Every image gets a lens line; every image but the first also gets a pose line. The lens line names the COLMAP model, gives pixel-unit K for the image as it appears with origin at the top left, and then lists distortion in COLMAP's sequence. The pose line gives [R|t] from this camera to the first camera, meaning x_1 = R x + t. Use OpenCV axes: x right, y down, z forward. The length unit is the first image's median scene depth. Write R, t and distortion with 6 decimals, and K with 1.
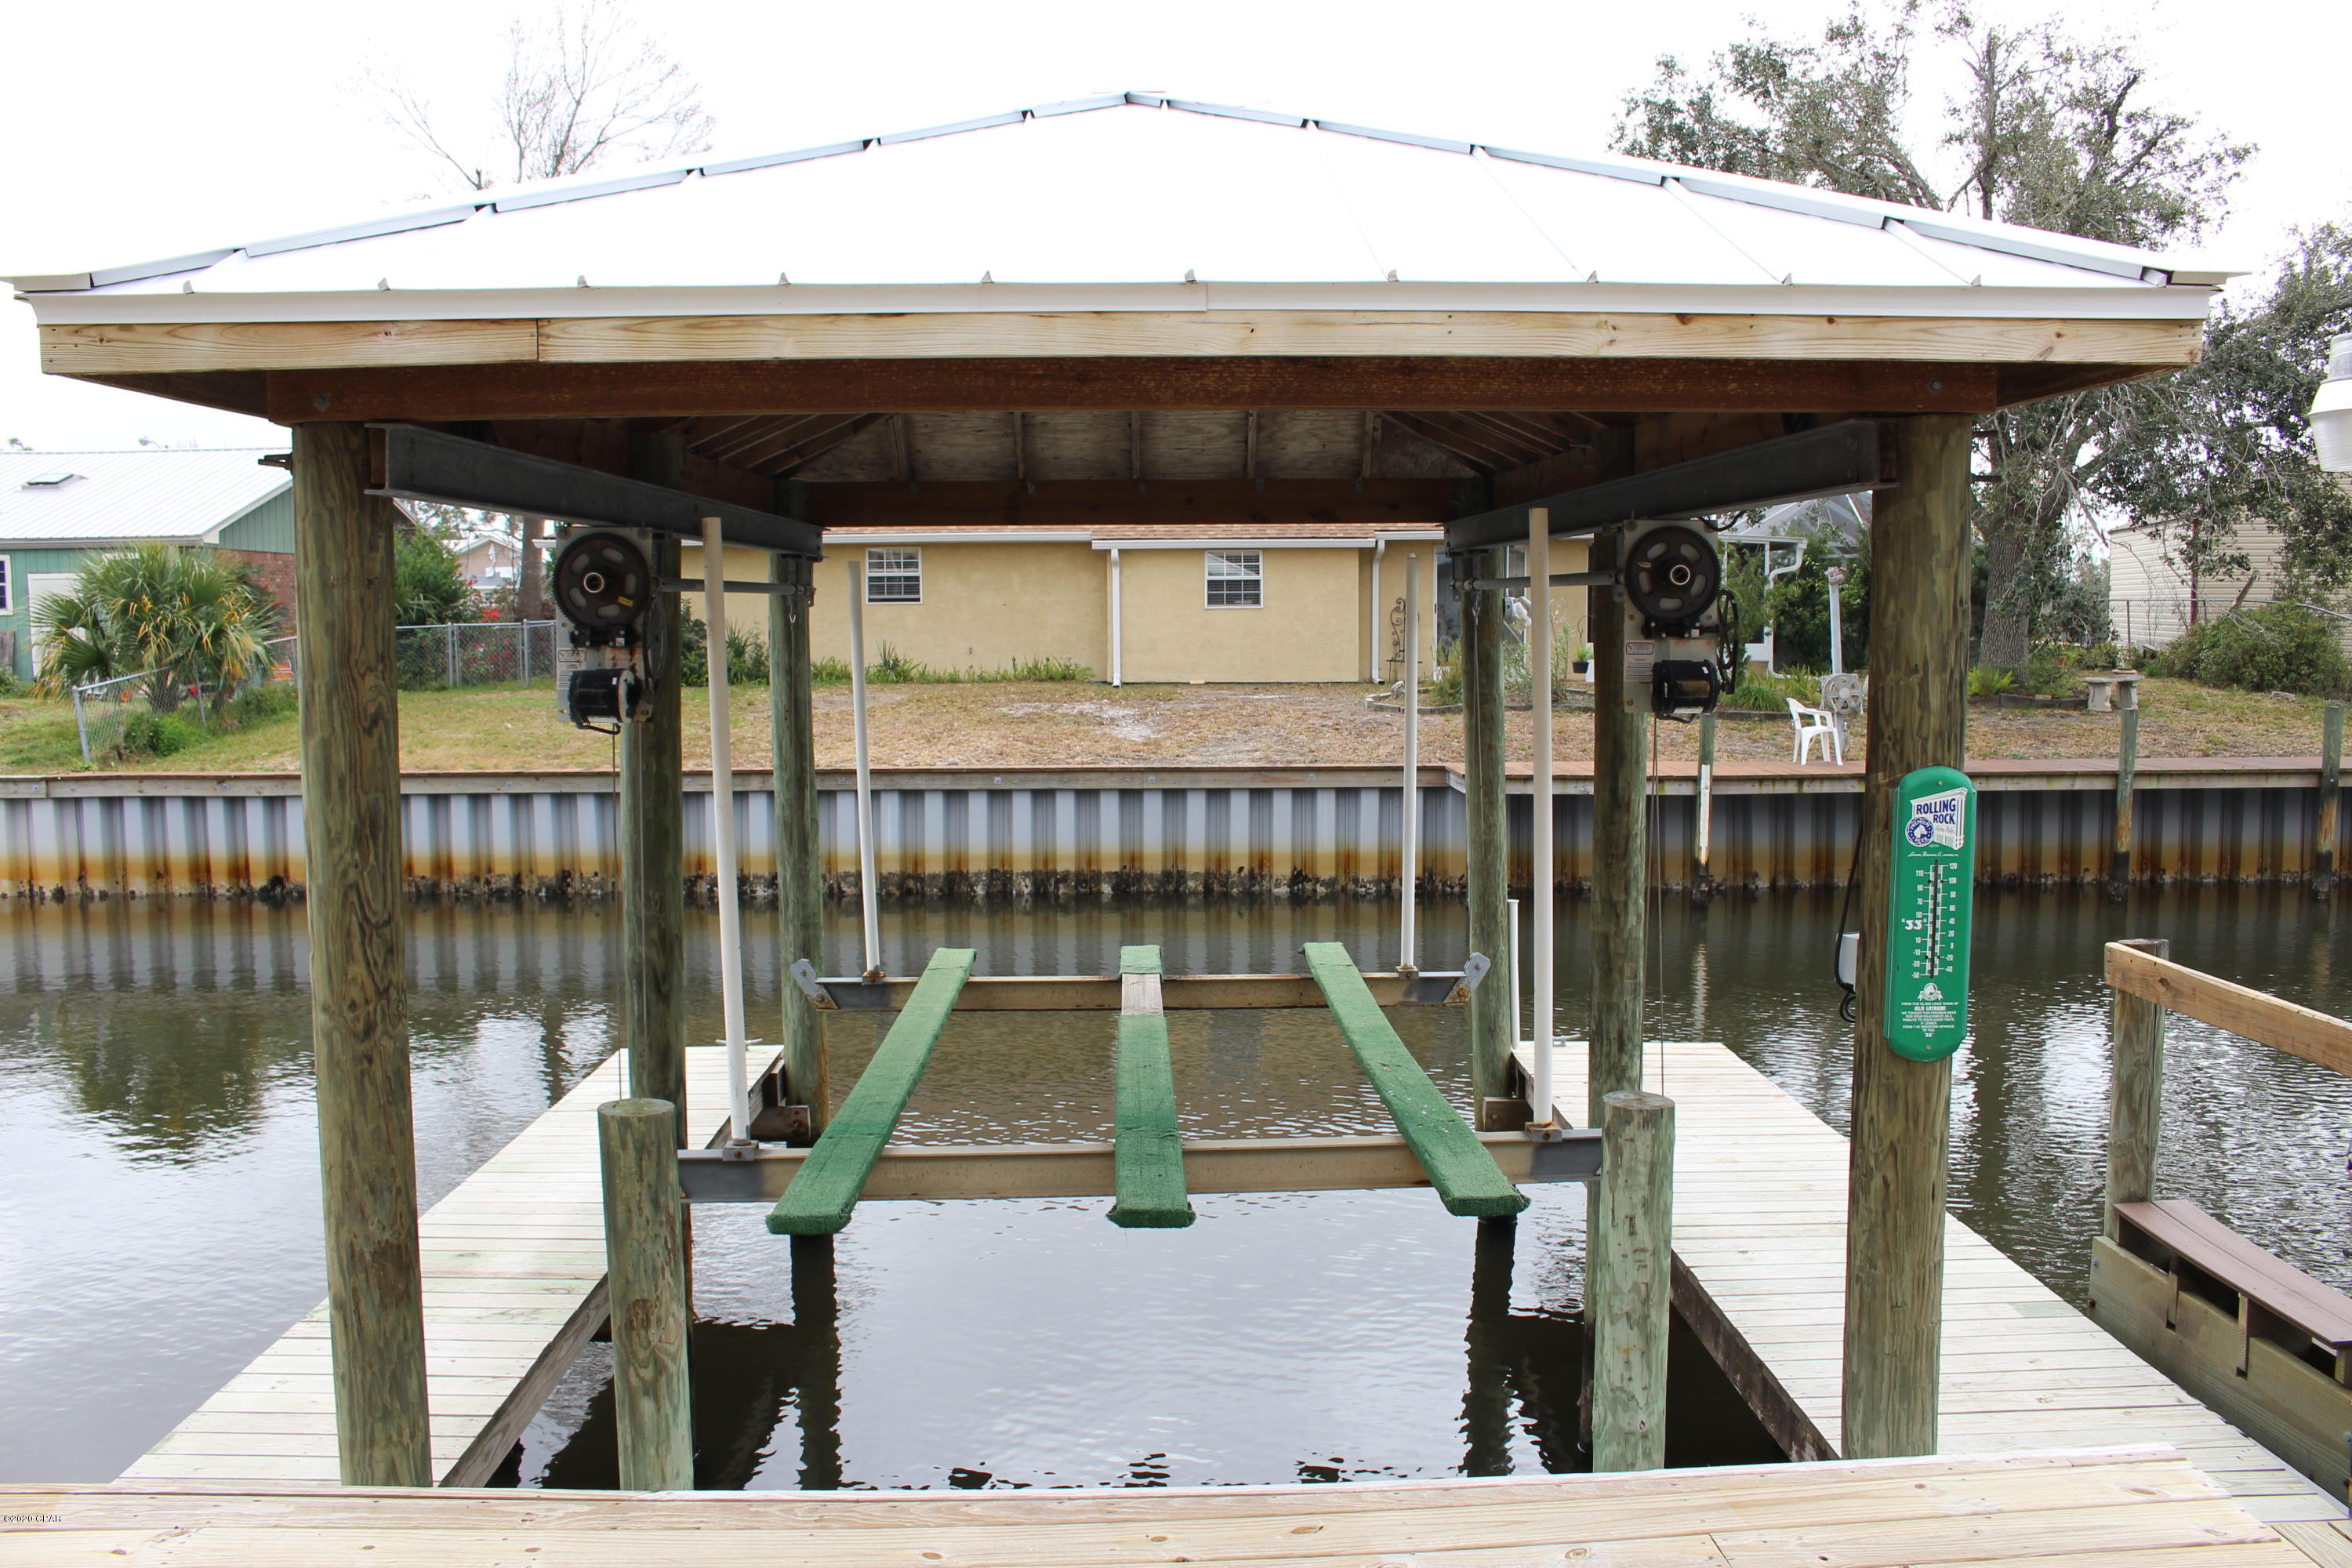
lens RADIAL K [[1946.1, 0, 1185.5], [0, 1946.1, 781.9], [0, 0, 1]] dist [-0.164246, 0.136715]
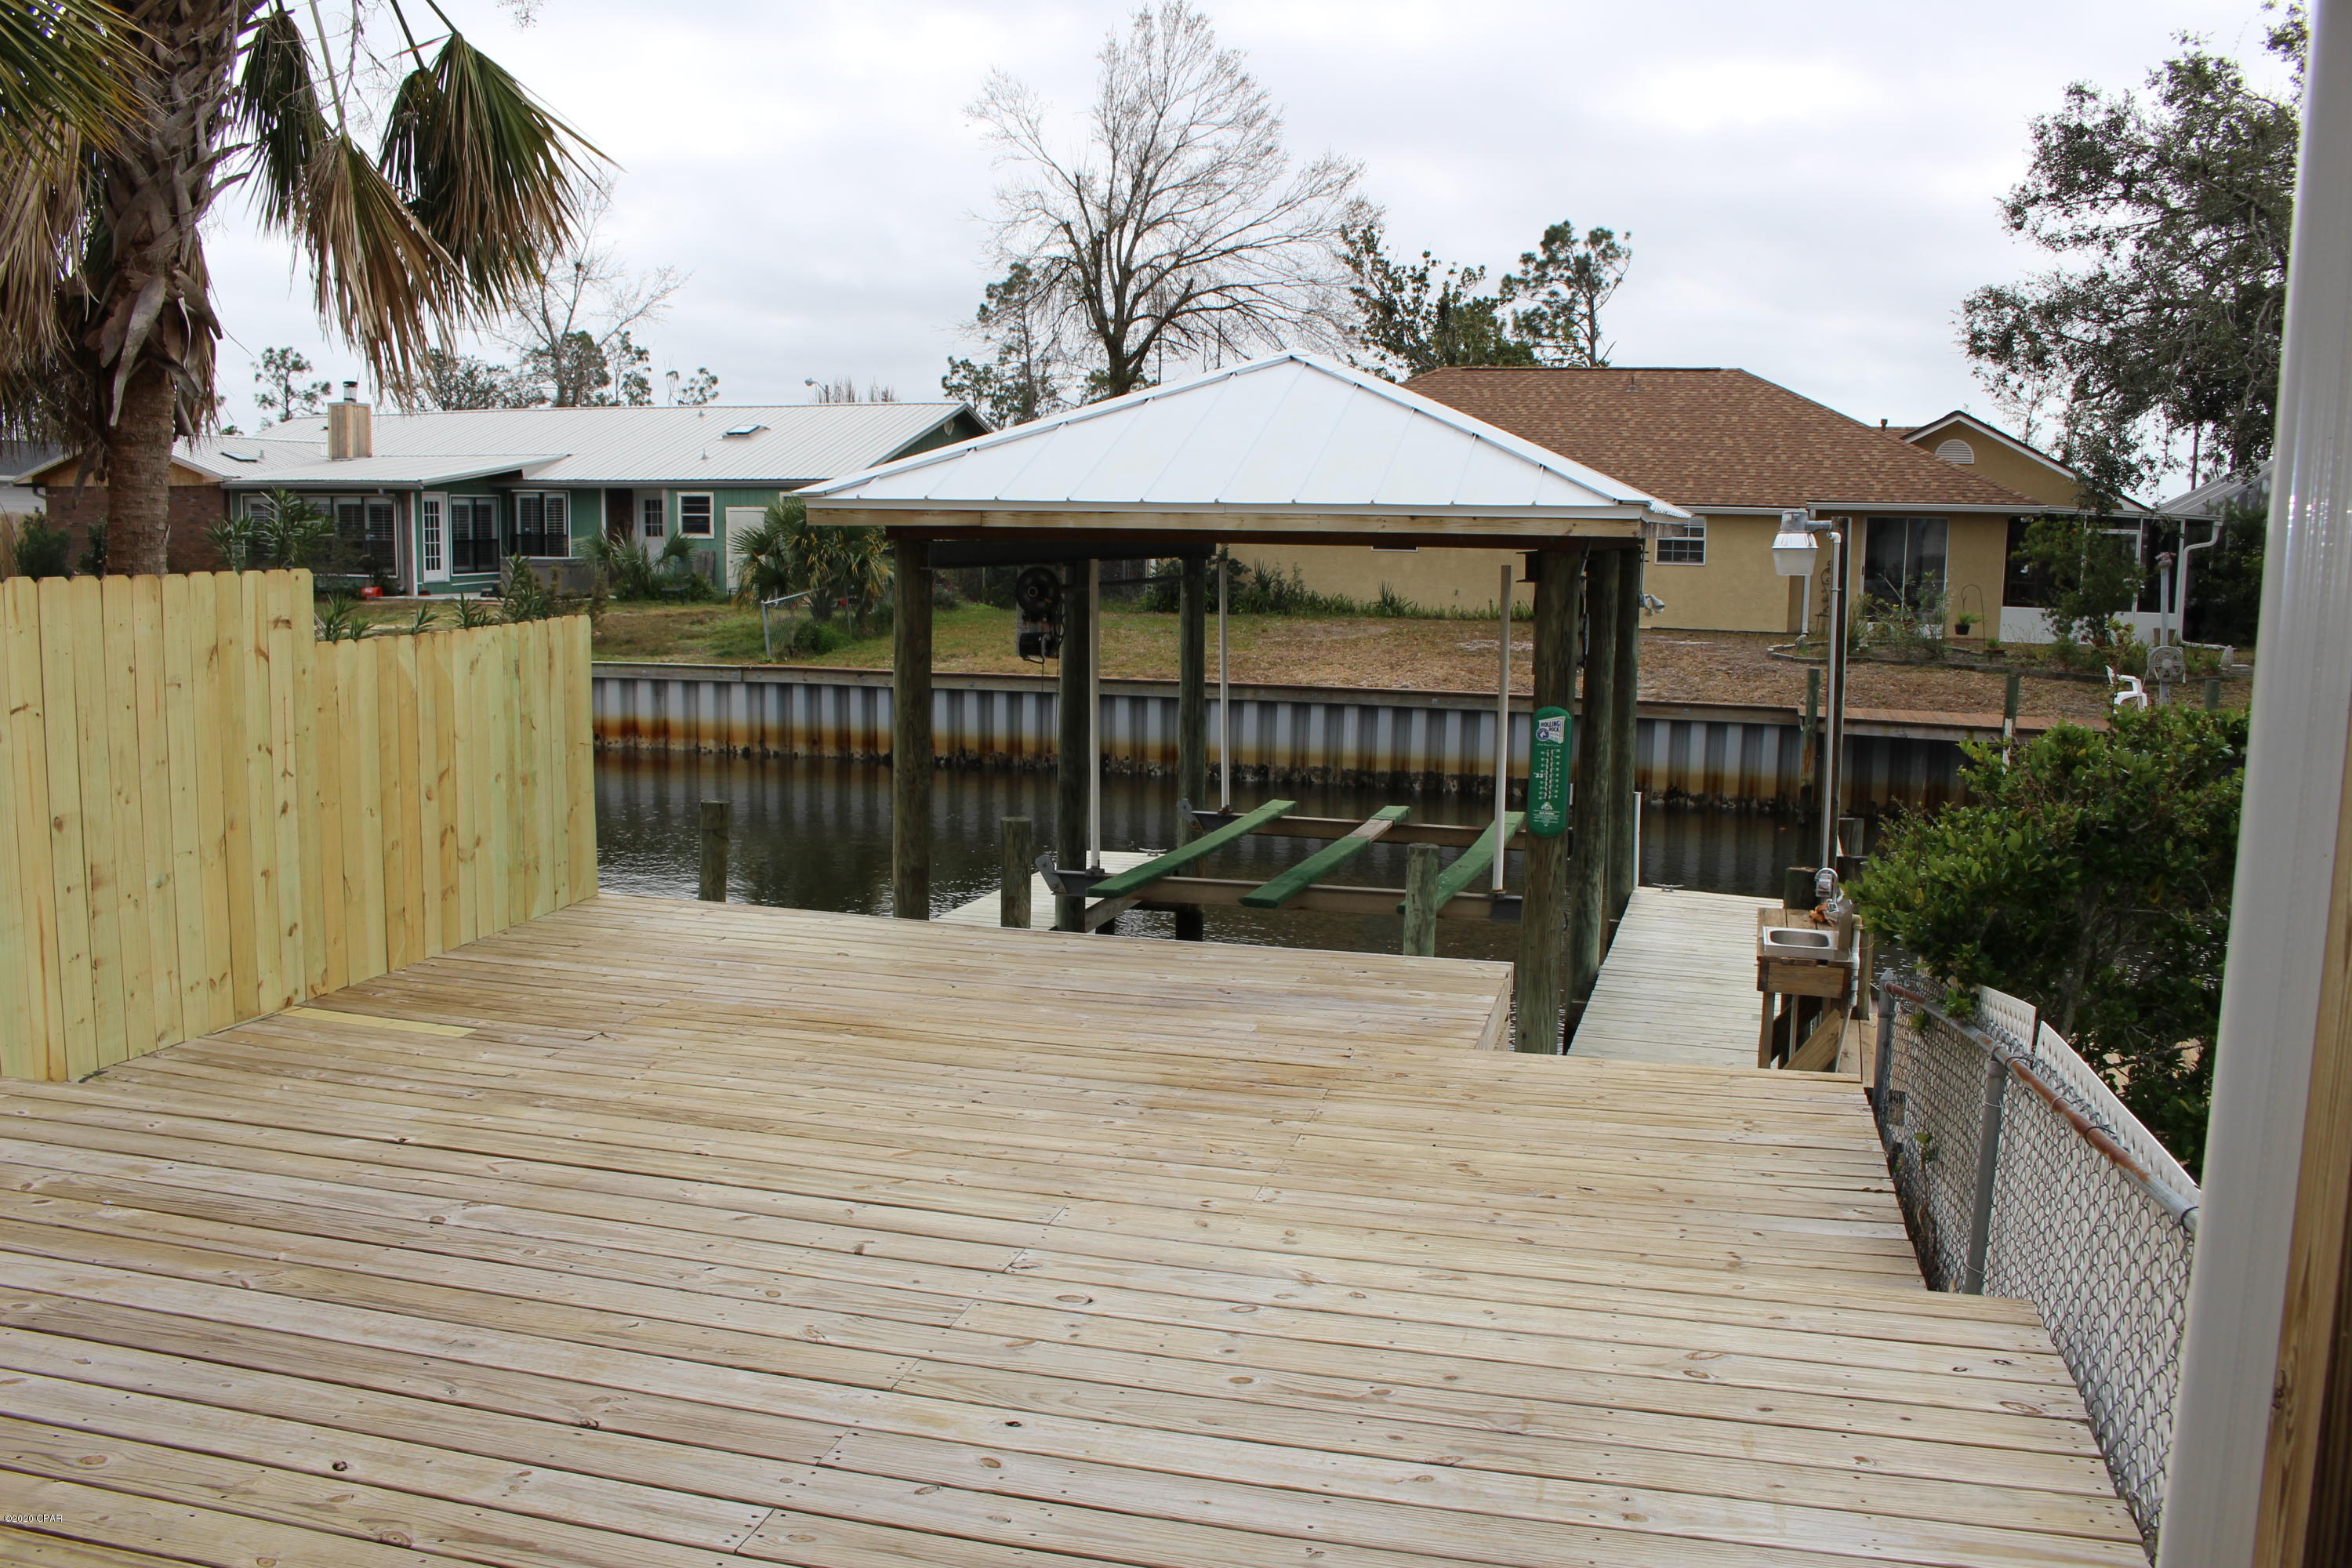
lens RADIAL K [[1946.1, 0, 1185.5], [0, 1946.1, 781.9], [0, 0, 1]] dist [-0.164246, 0.136715]
pose [[0.952175, 0.059521, -0.299700, 0.129219], [-0.047268, 0.997729, 0.047977, -0.001446], [0.301875, -0.031517, 0.952827, -0.254322]]
